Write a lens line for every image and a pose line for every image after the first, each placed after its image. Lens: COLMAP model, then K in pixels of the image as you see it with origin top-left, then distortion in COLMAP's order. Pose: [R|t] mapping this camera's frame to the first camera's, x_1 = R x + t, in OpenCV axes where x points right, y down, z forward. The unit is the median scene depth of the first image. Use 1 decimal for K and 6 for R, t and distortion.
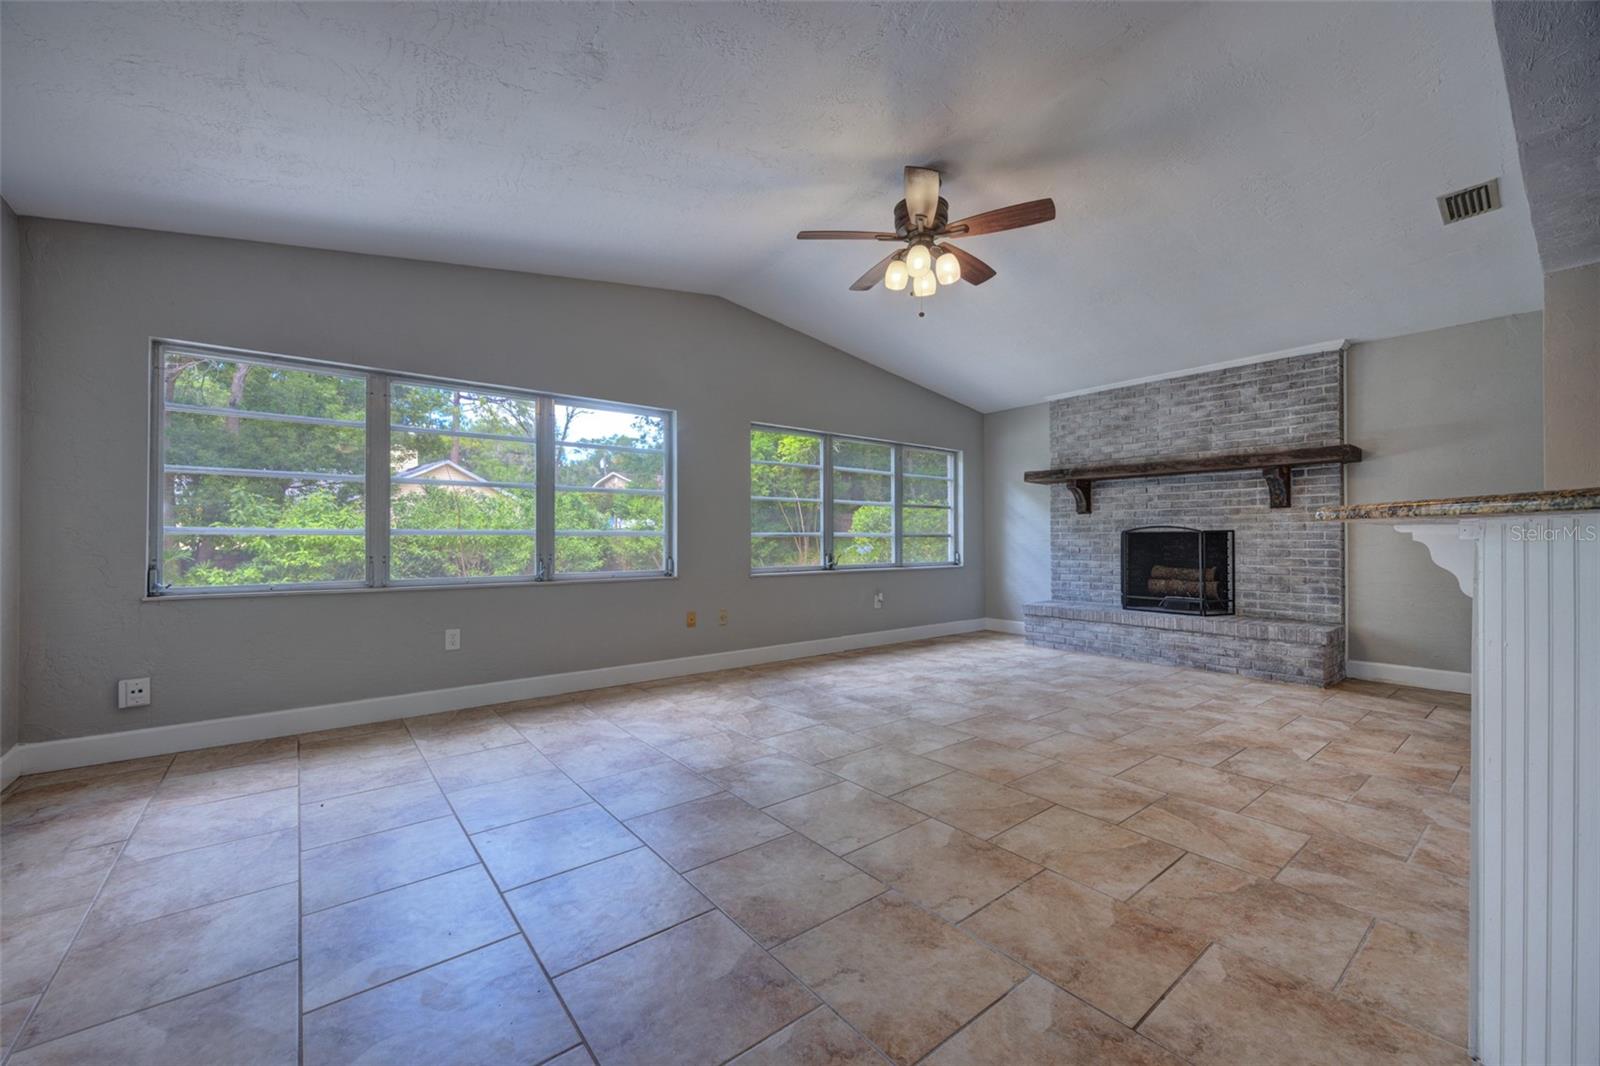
lens RADIAL K [[625.0, 0, 798.6], [0, 625.0, 534.6], [0, 0, 1]] dist [0.000241, 0.000030]
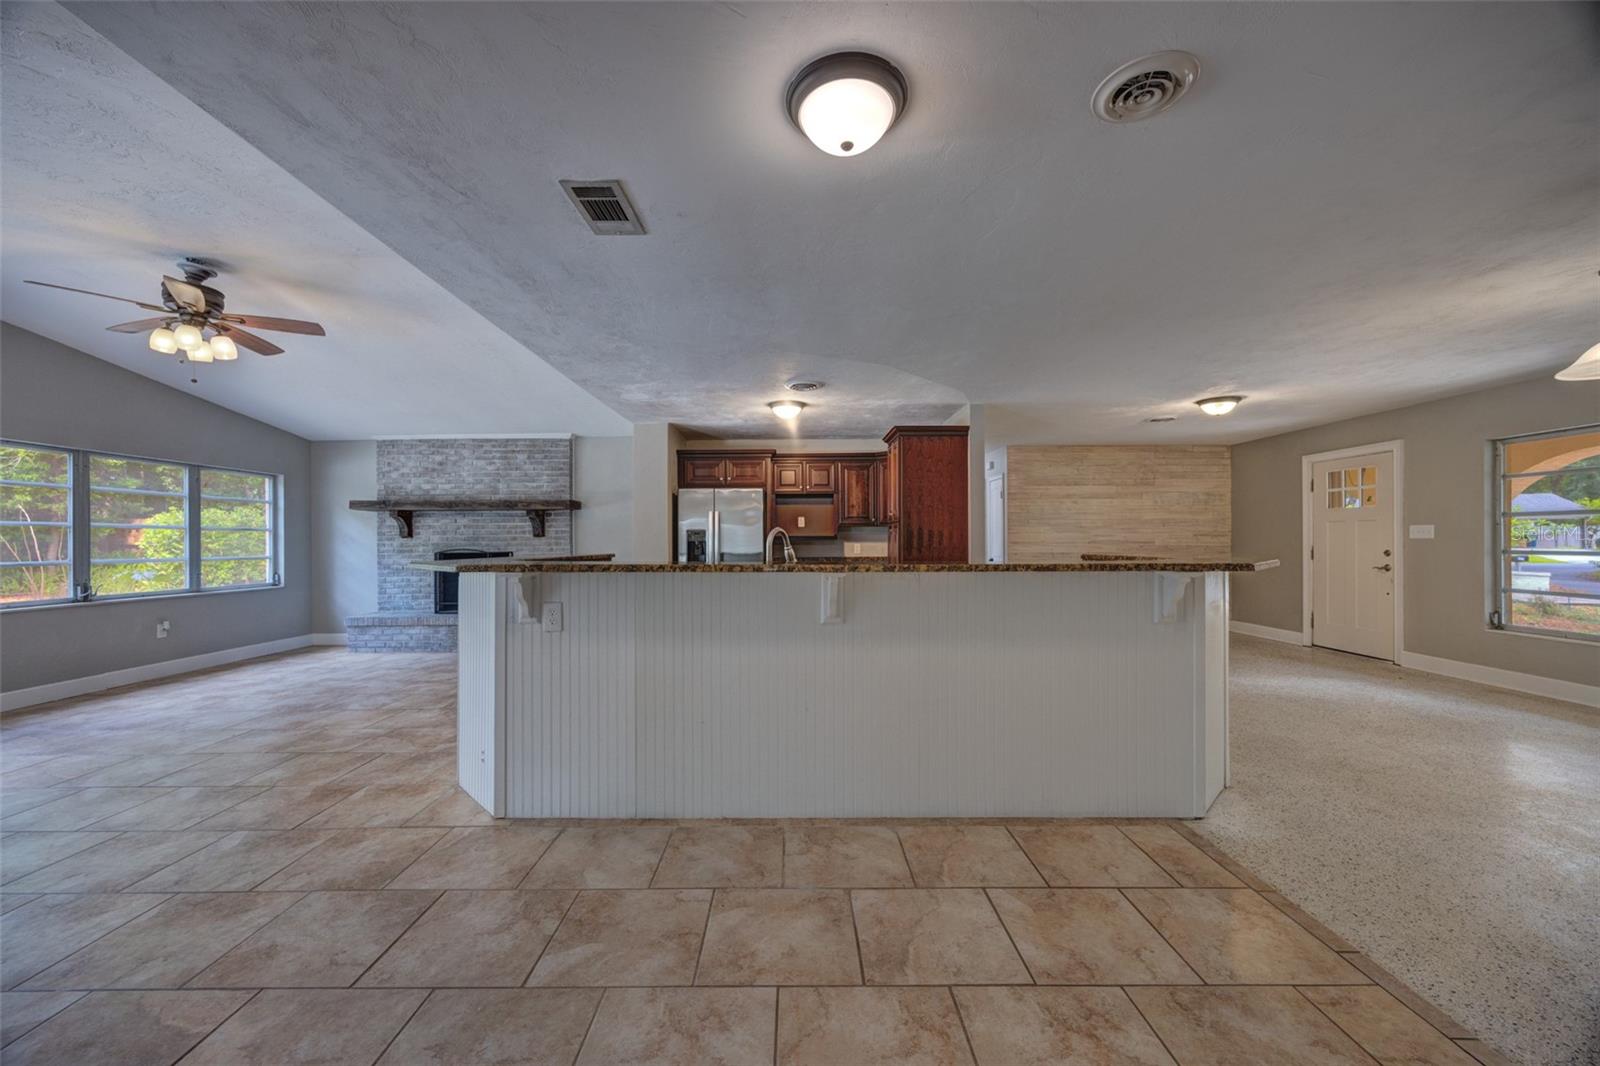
lens RADIAL K [[608.2, 0, 796.2], [0, 608.2, 538.4], [0, 0, 1]] dist [-0.001081, -0.000204]
pose [[0.623499, -0.001083, 0.781823, 0.006413], [0.003108, 0.999995, -0.001094, -0.032004], [-0.781818, 0.003112, 0.623499, -0.365108]]
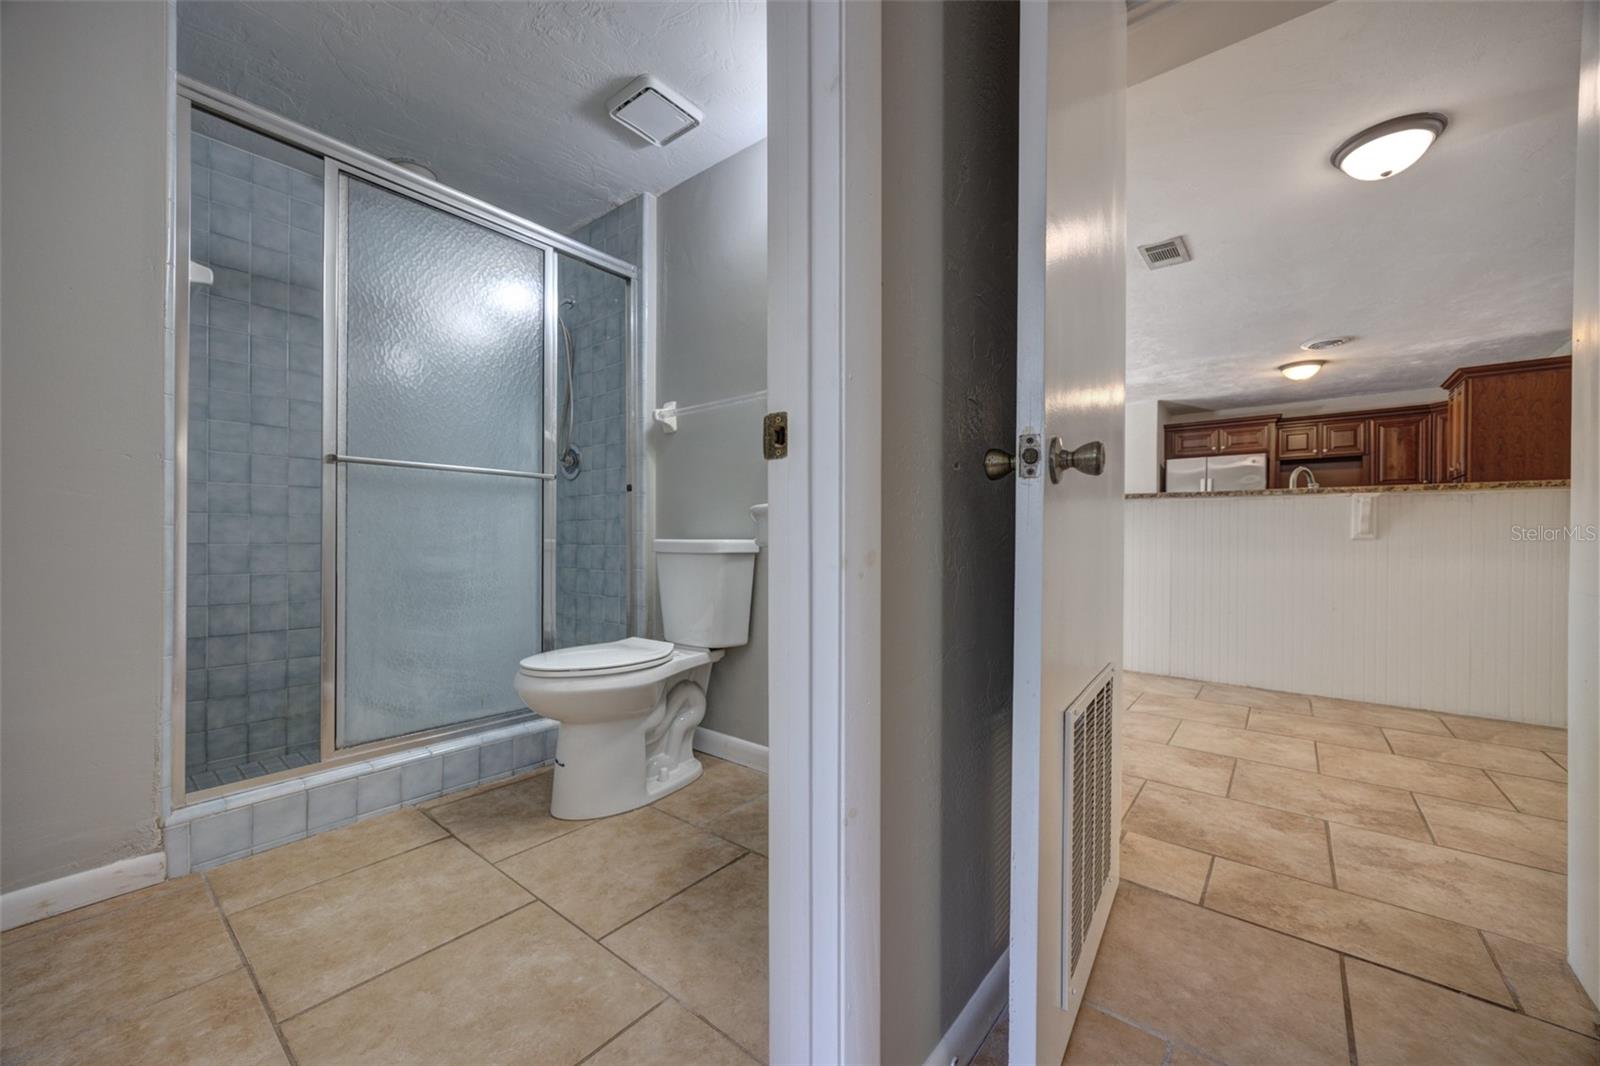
lens RADIAL K [[605.7, 0, 793.7], [0, 605.7, 536.2], [0, 0, 1]] dist [0.000509, -0.000111]
pose [[0.978049, 0.008434, 0.208204, -0.249628], [-0.009018, 0.999958, 0.001855, 0.036141], [-0.208180, -0.003692, 0.978084, -0.537717]]
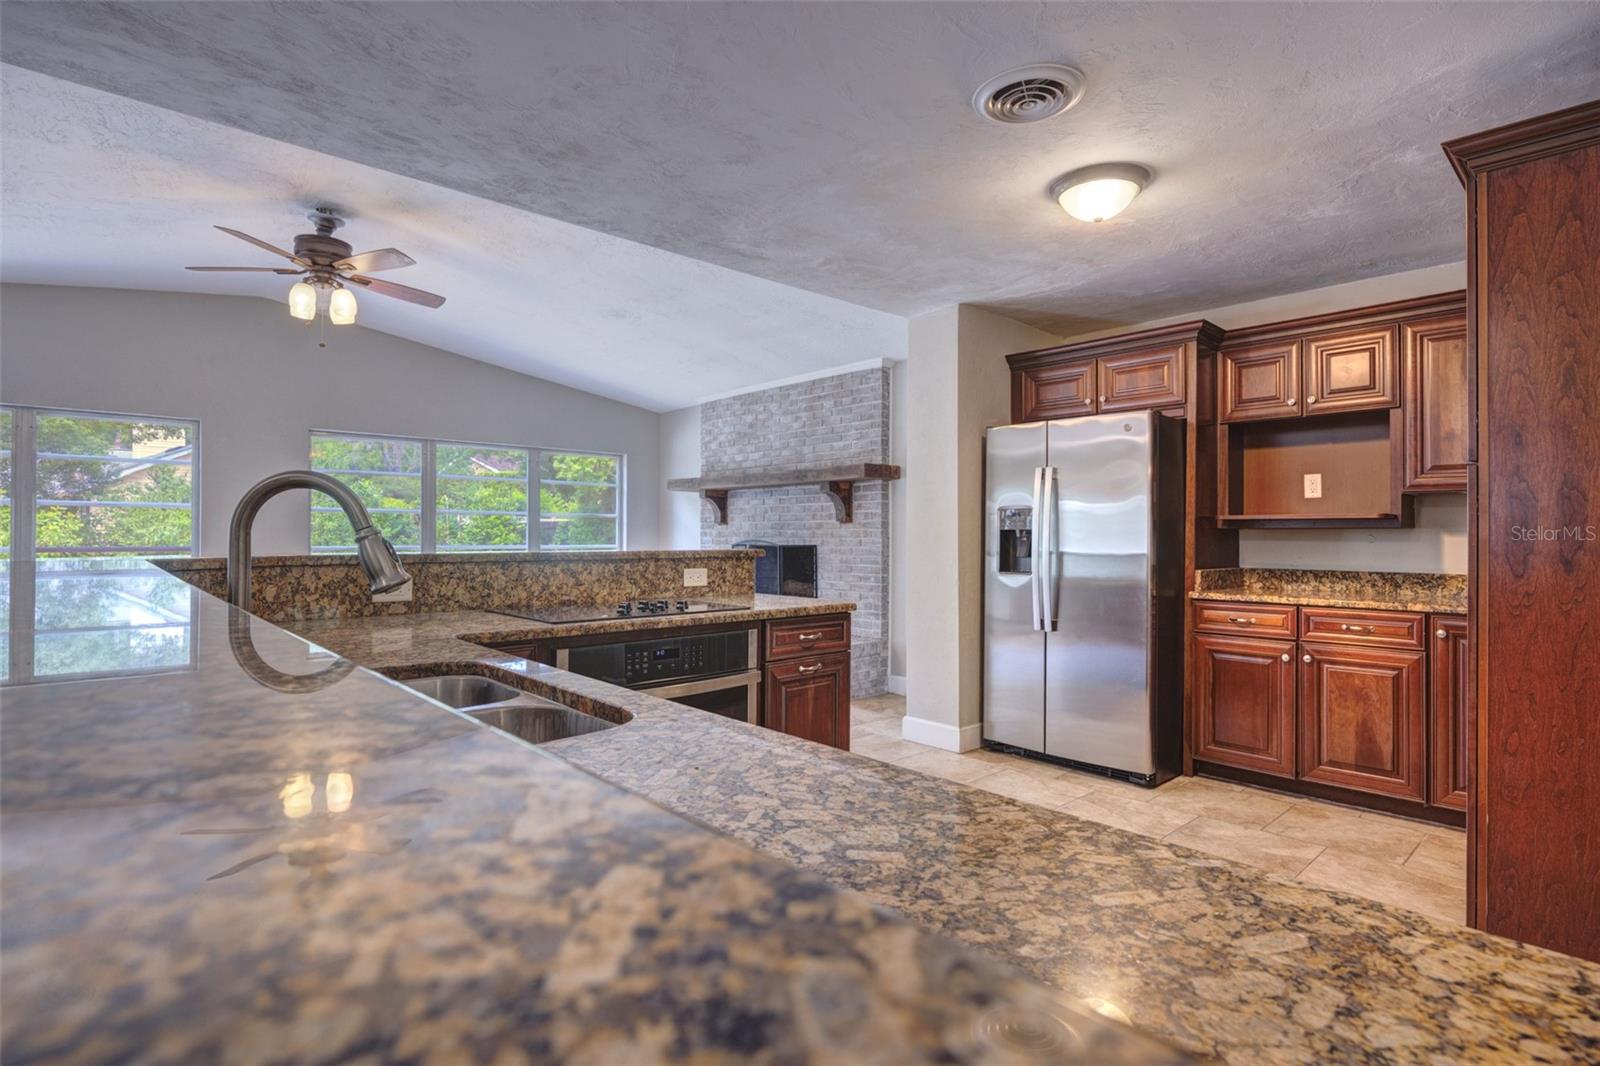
lens RADIAL K [[800.0, 0, 806.0], [0, 800.0, 530.3], [0, 0, 1]] dist [0.000444, 0.000029]
pose [[0.997404, 0.002207, 0.071979, 0.556409], [-0.002101, 0.999997, -0.001549, -0.026537], [-0.071982, 0.001394, 0.997405, -0.238602]]
